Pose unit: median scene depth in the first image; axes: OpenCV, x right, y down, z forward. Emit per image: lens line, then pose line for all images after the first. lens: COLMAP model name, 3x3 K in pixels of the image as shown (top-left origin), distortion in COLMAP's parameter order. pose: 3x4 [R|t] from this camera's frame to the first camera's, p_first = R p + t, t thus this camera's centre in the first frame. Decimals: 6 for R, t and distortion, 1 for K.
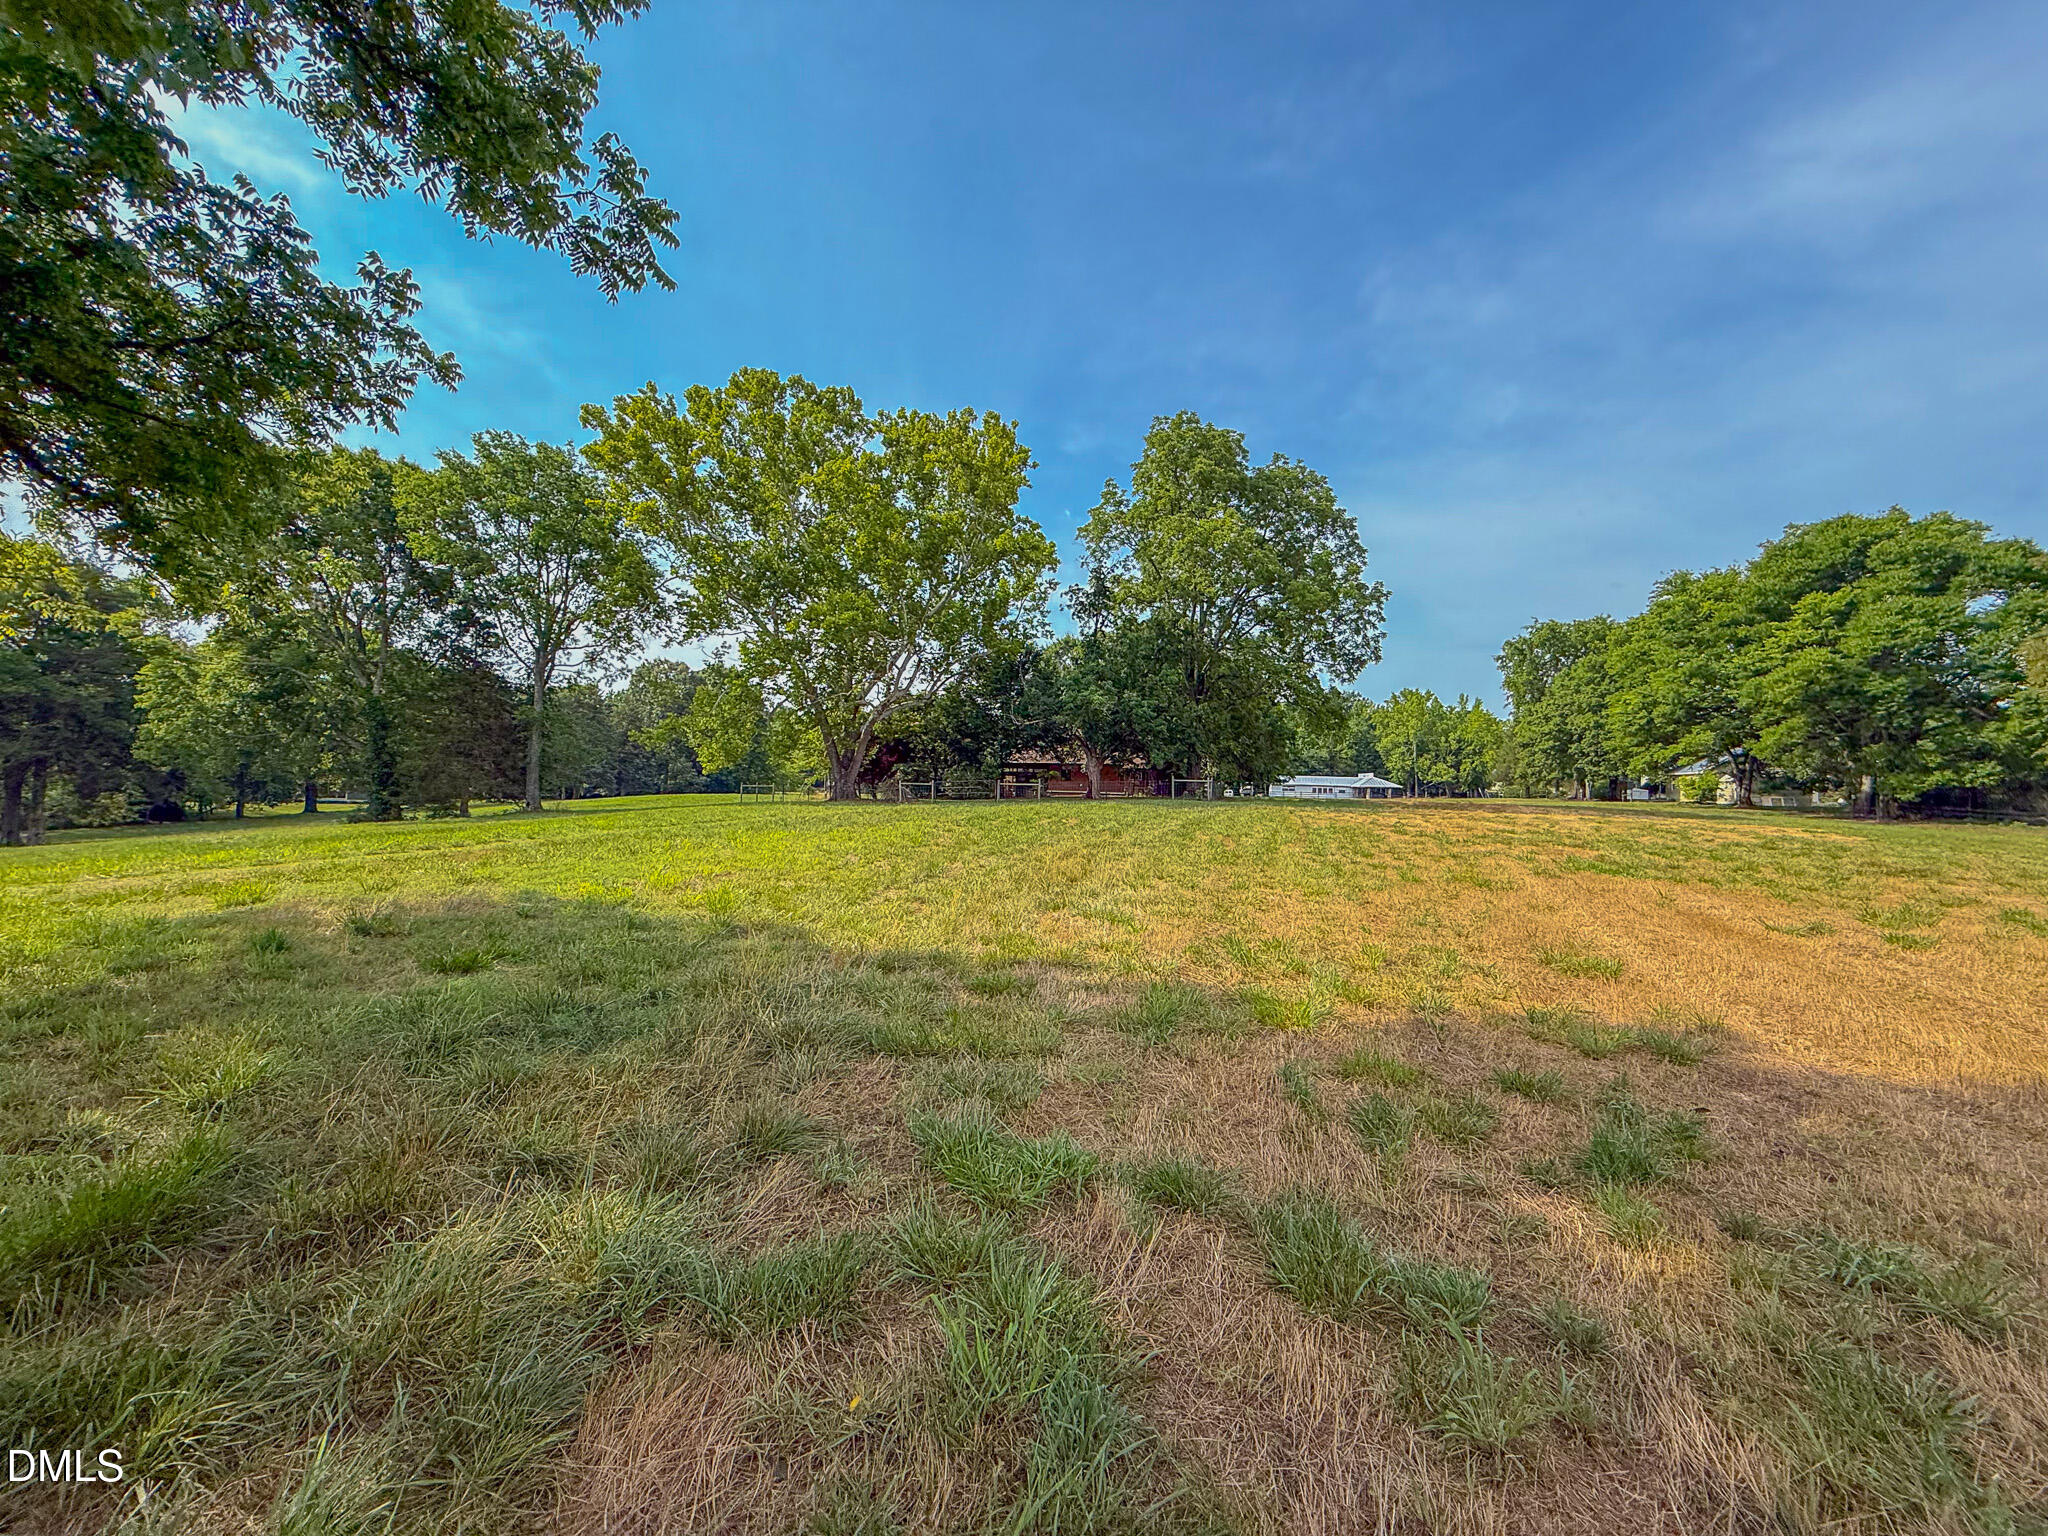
lens RADIAL K [[814.5, 0, 1024.0], [0, 814.5, 768.0], [0, 0, 1]] dist [-0.001022, -0.000286]
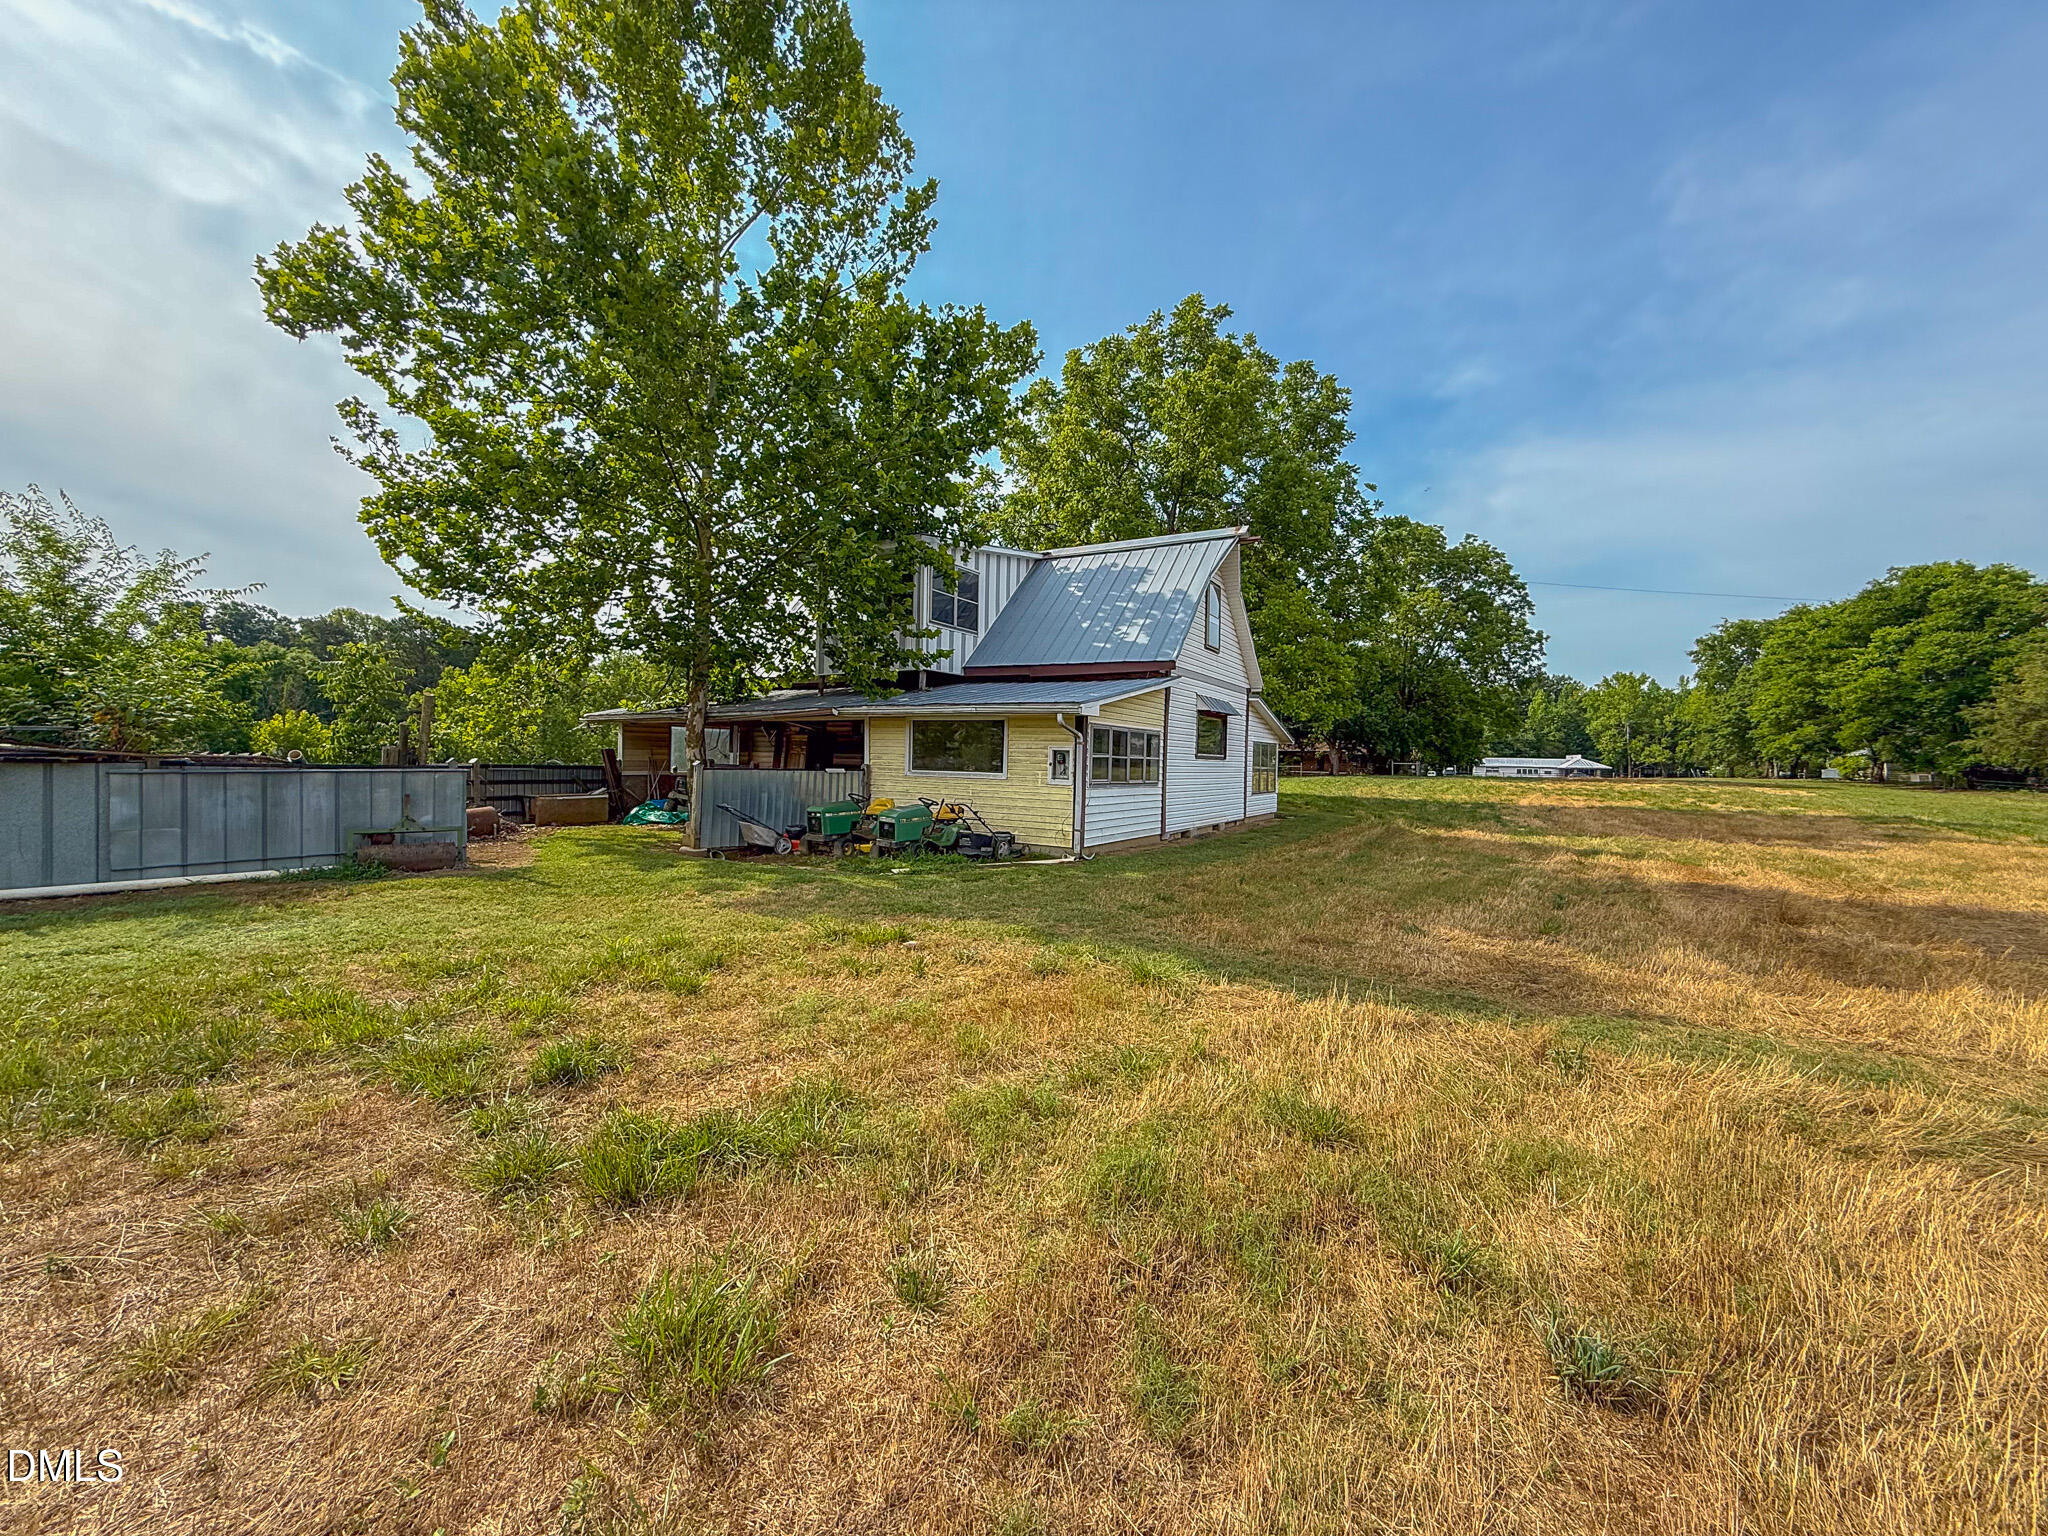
lens RADIAL K [[814.5, 0, 1024.0], [0, 814.5, 768.0], [0, 0, 1]] dist [-0.001022, -0.000286]
pose [[0.976191, -0.004002, -0.216877, -0.132357], [0.008485, 0.999769, 0.019743, -0.010340], [0.216748, -0.021114, 0.975999, -0.532947]]
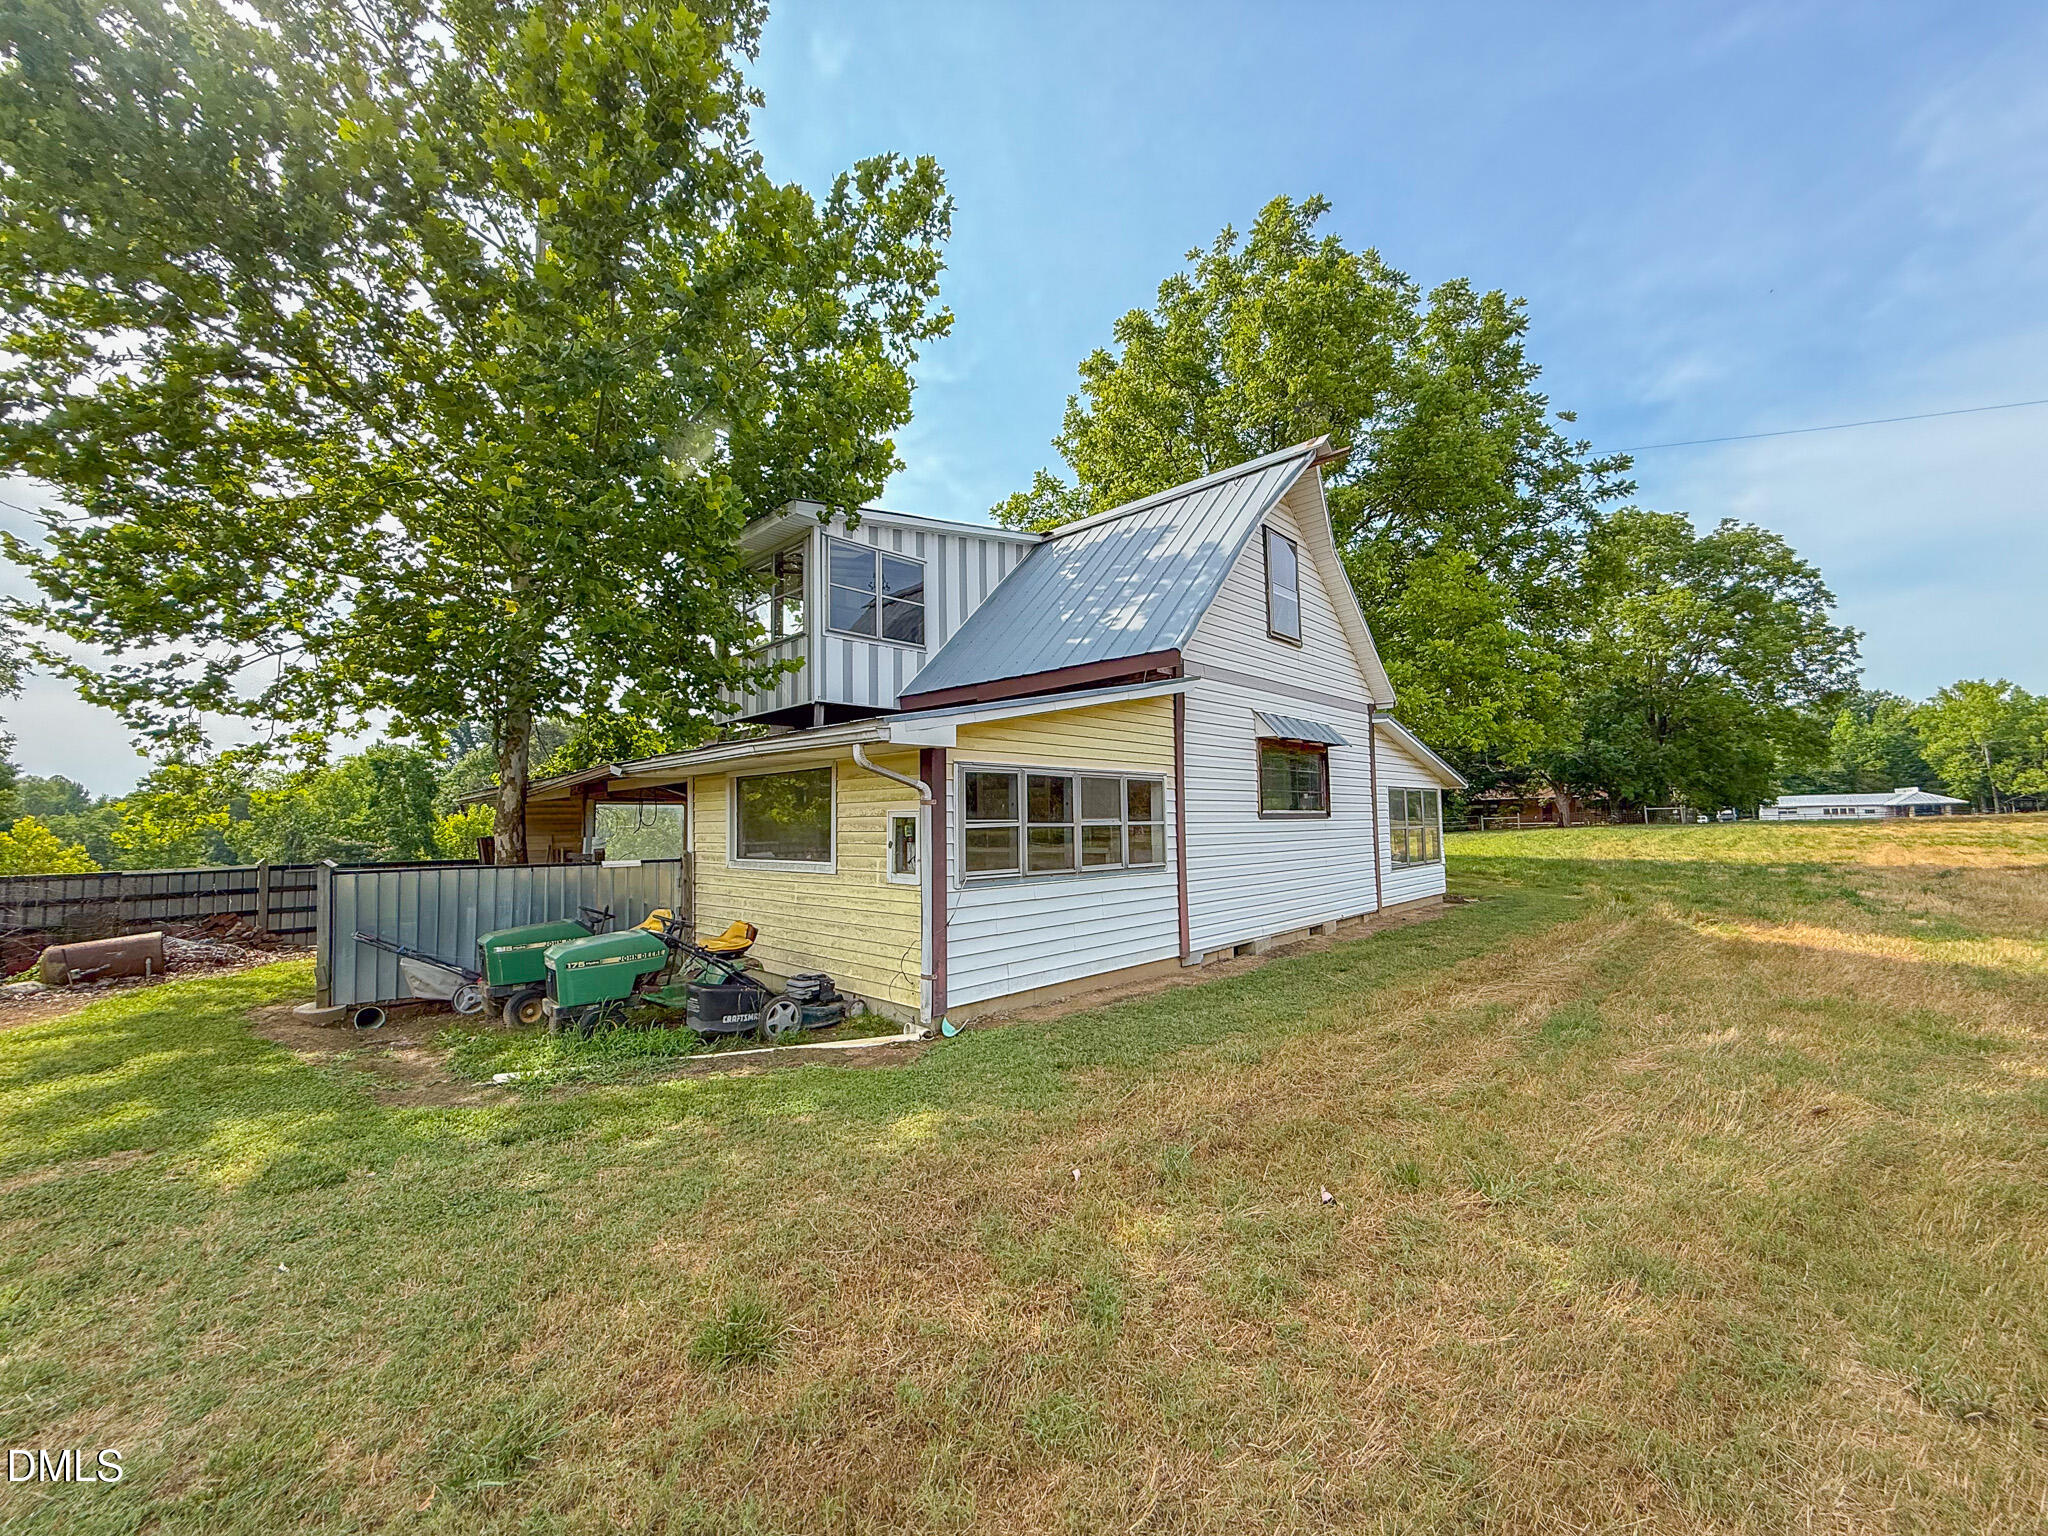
lens RADIAL K [[814.5, 0, 1024.0], [0, 814.5, 768.0], [0, 0, 1]] dist [-0.001022, -0.000286]
pose [[0.900906, -0.073014, -0.427828, -0.105316], [0.049270, 0.996581, -0.066326, -0.009241], [0.431208, 0.038675, 0.901423, -0.412010]]
